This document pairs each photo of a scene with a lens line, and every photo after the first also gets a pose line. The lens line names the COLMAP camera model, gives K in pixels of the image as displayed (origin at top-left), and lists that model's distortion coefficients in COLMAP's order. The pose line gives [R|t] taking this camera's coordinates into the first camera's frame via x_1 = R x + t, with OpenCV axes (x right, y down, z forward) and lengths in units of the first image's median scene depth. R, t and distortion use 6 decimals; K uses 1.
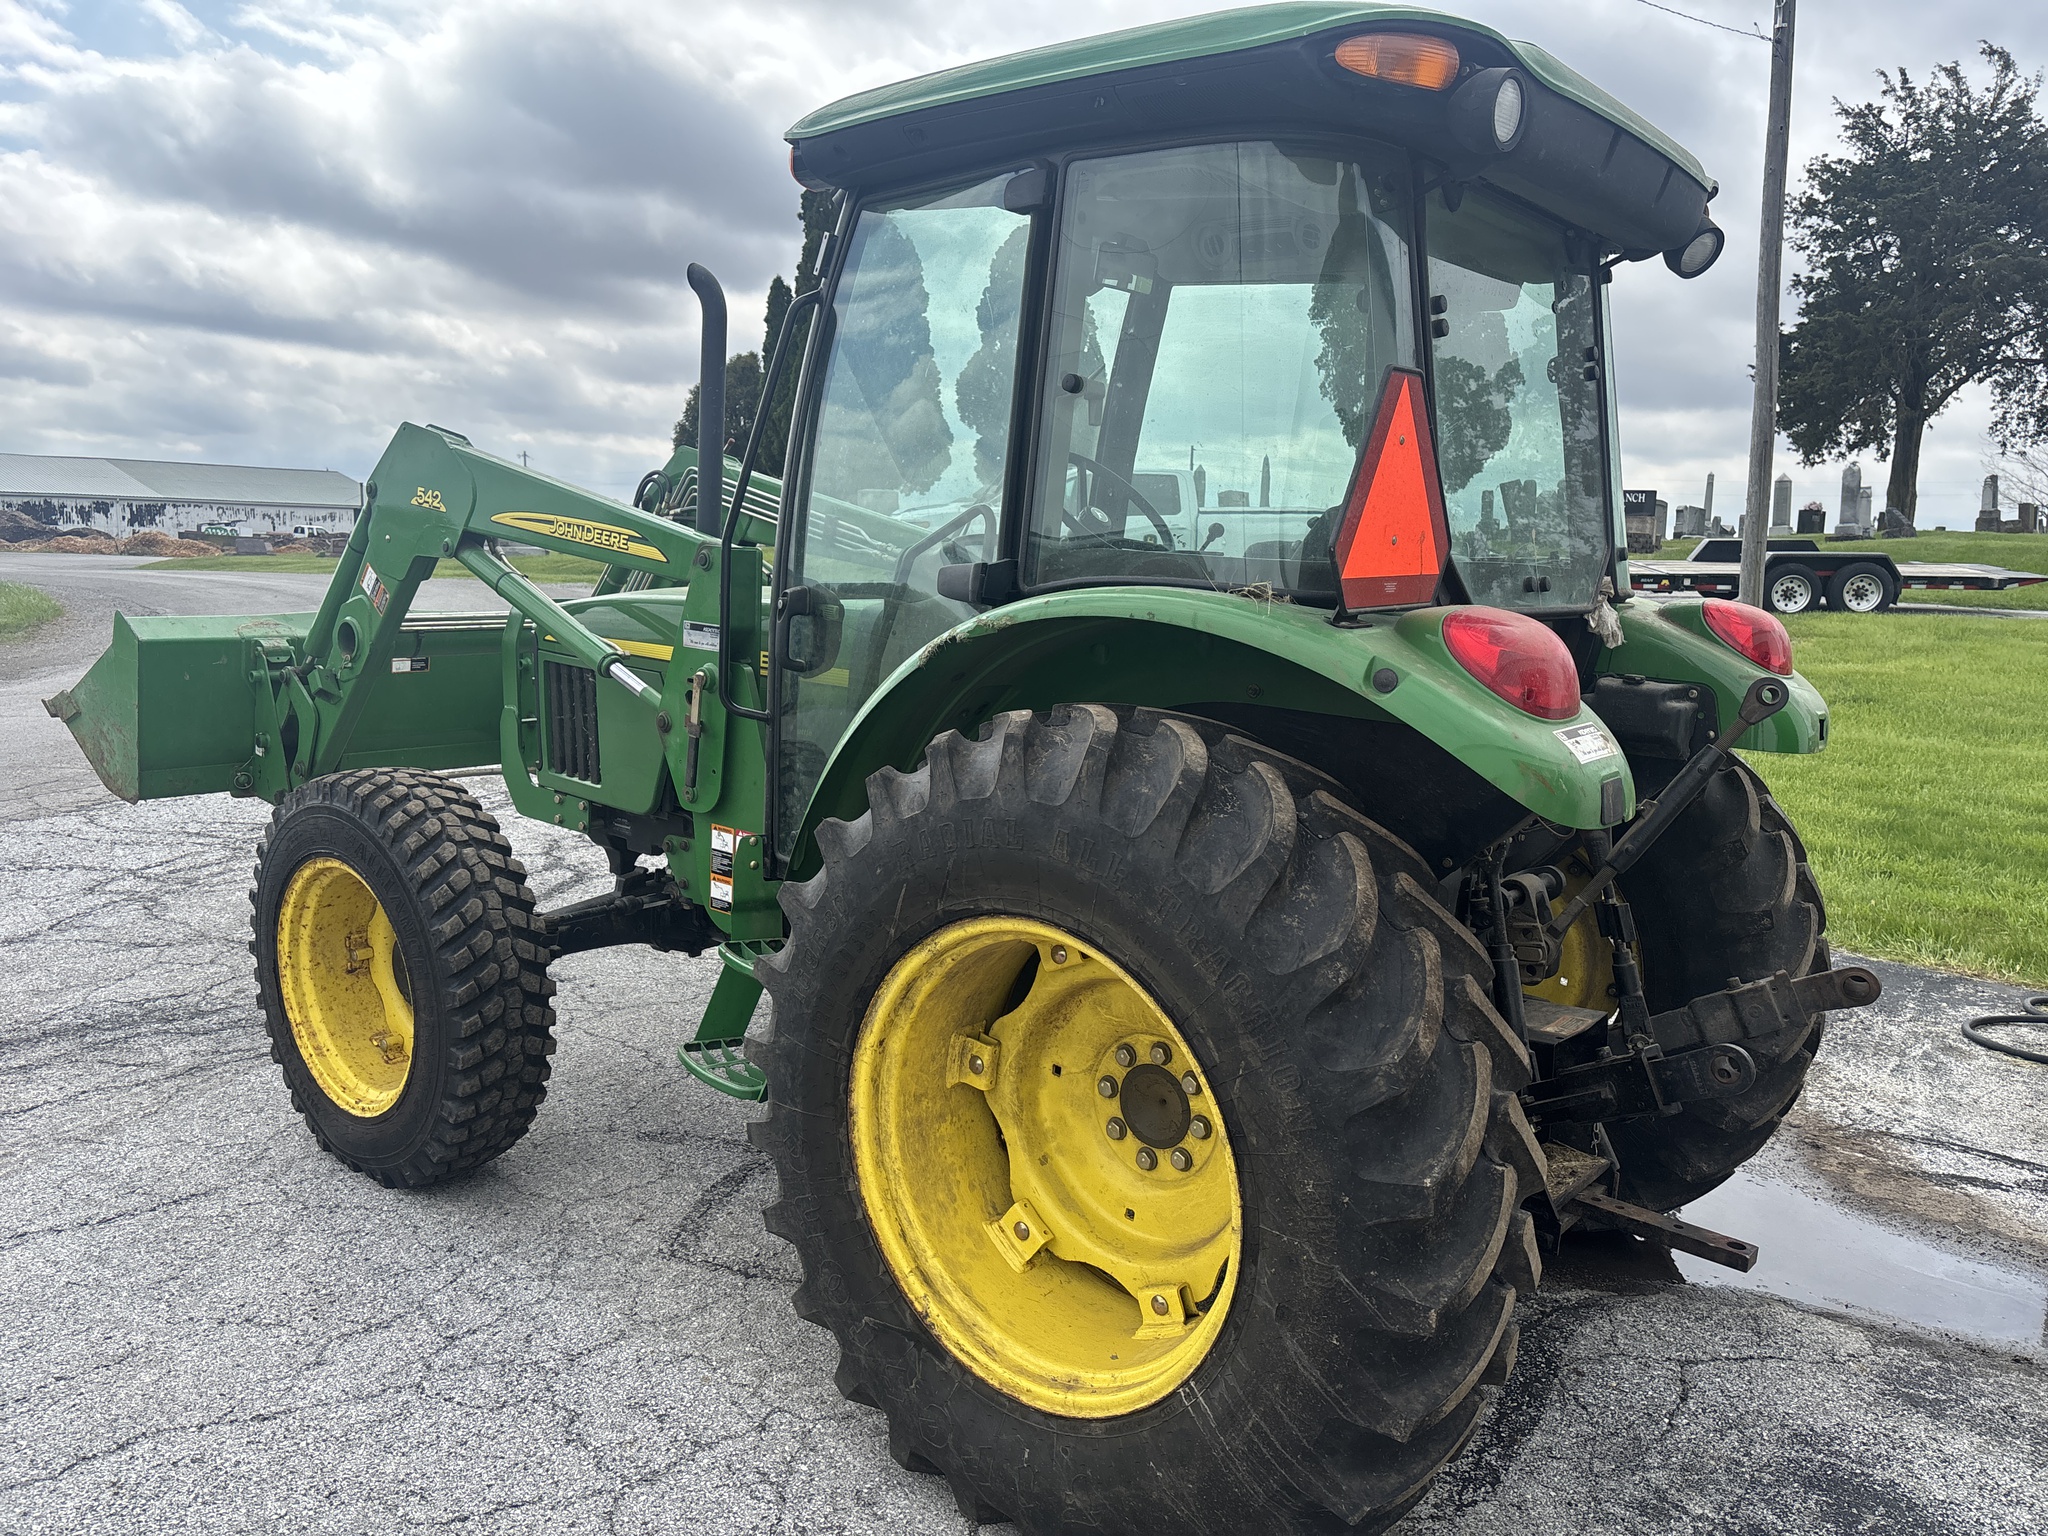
lens RADIAL K [[1571.5, 0, 997.6], [0, 1571.5, 766.2], [0, 0, 1]] dist [0.026866, -0.036734]
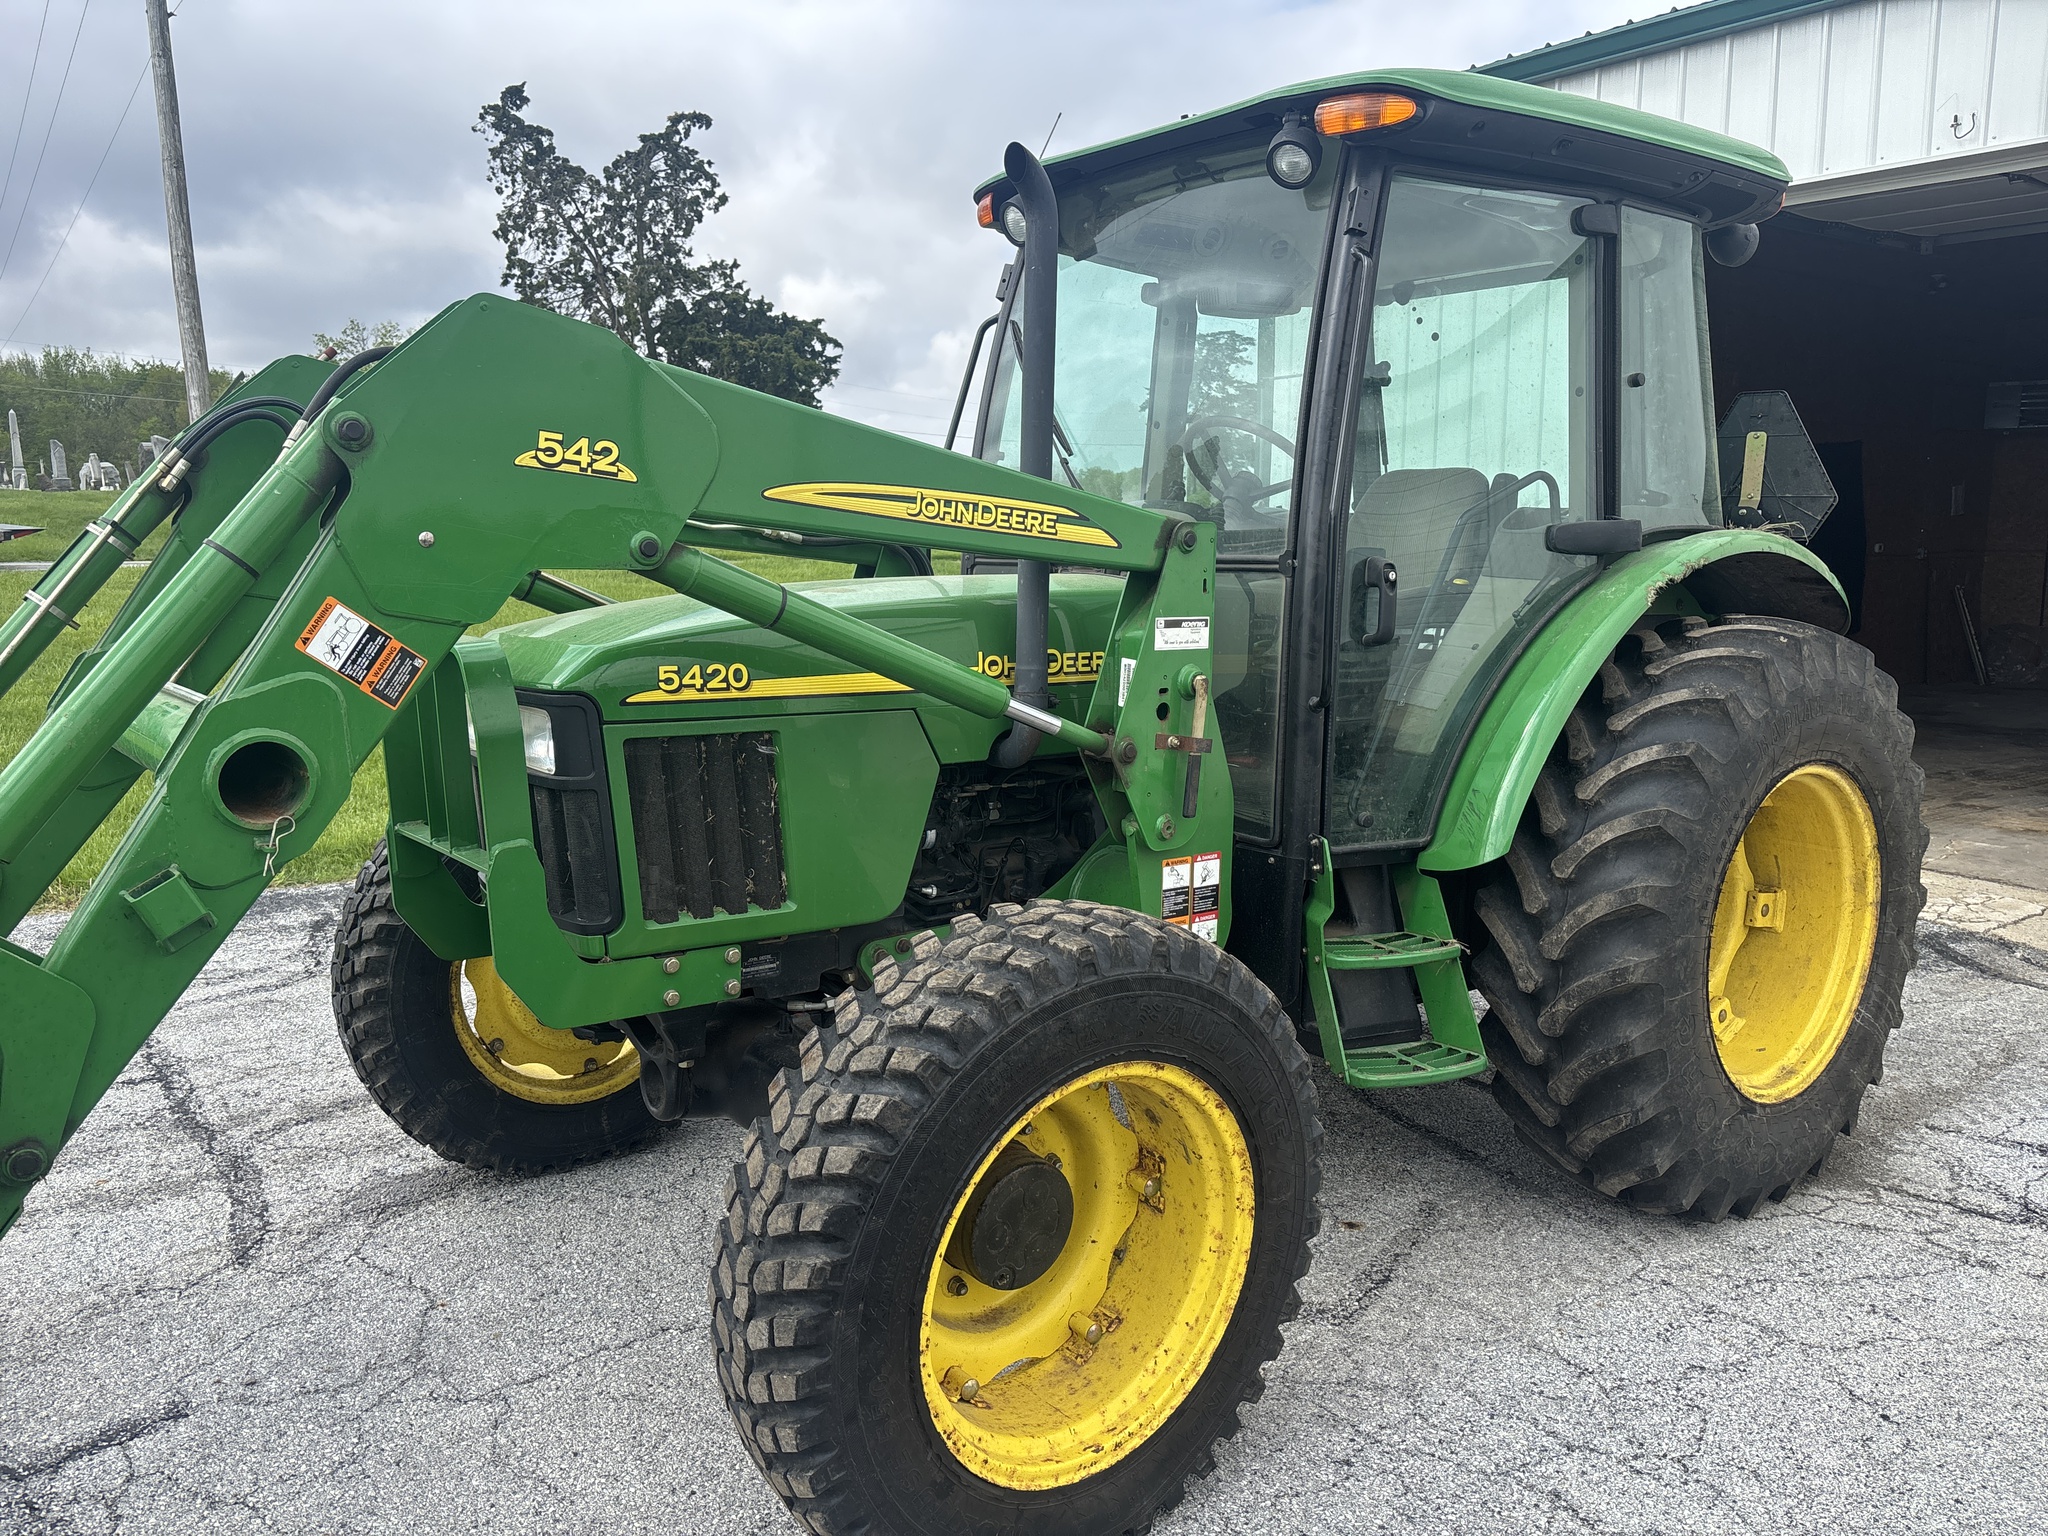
lens RADIAL K [[1571.5, 0, 997.6], [0, 1571.5, 766.2], [0, 0, 1]] dist [0.026866, -0.036734]
pose [[0.206799, -0.180881, 0.961518, -0.921401], [0.150903, 0.976899, 0.151319, -0.140491], [-0.966676, 0.113804, 0.229318, 0.833649]]
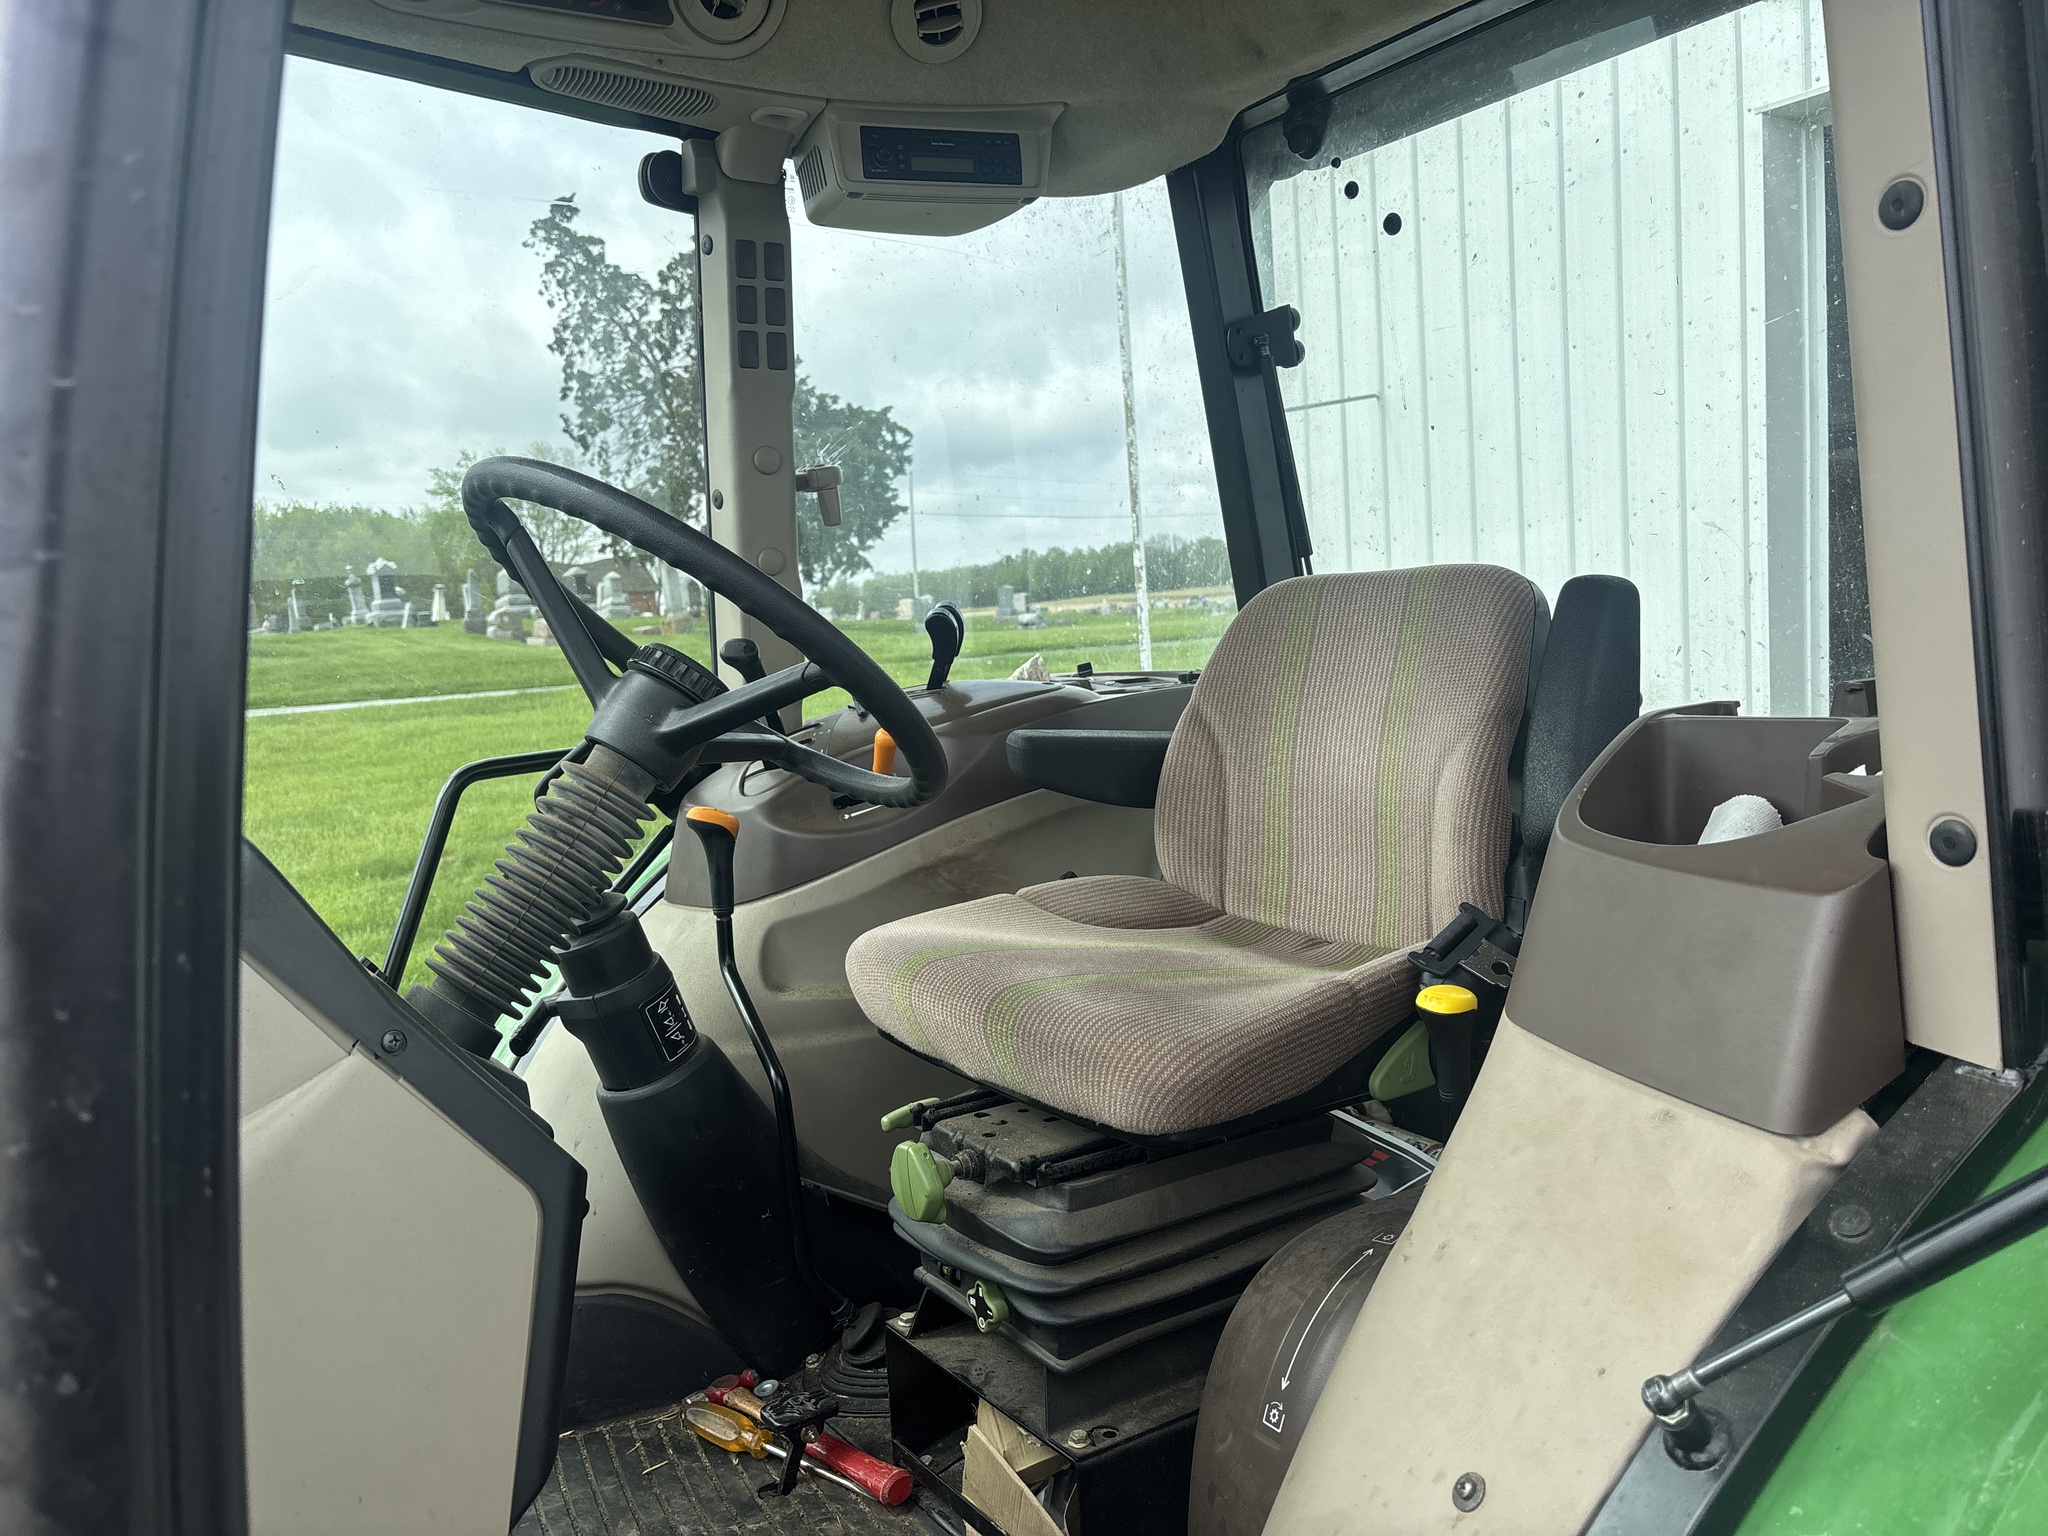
lens RADIAL K [[1525.5, 0, 1024.0], [0, 1525.5, 768.0], [0, 0, 1]] dist [0.035567, -0.168214]
pose [[0.275015, -0.153374, 0.949128, -0.187851], [0.216720, 0.971676, 0.094222, -0.139193], [-0.936696, 0.179782, 0.300465, 0.752899]]
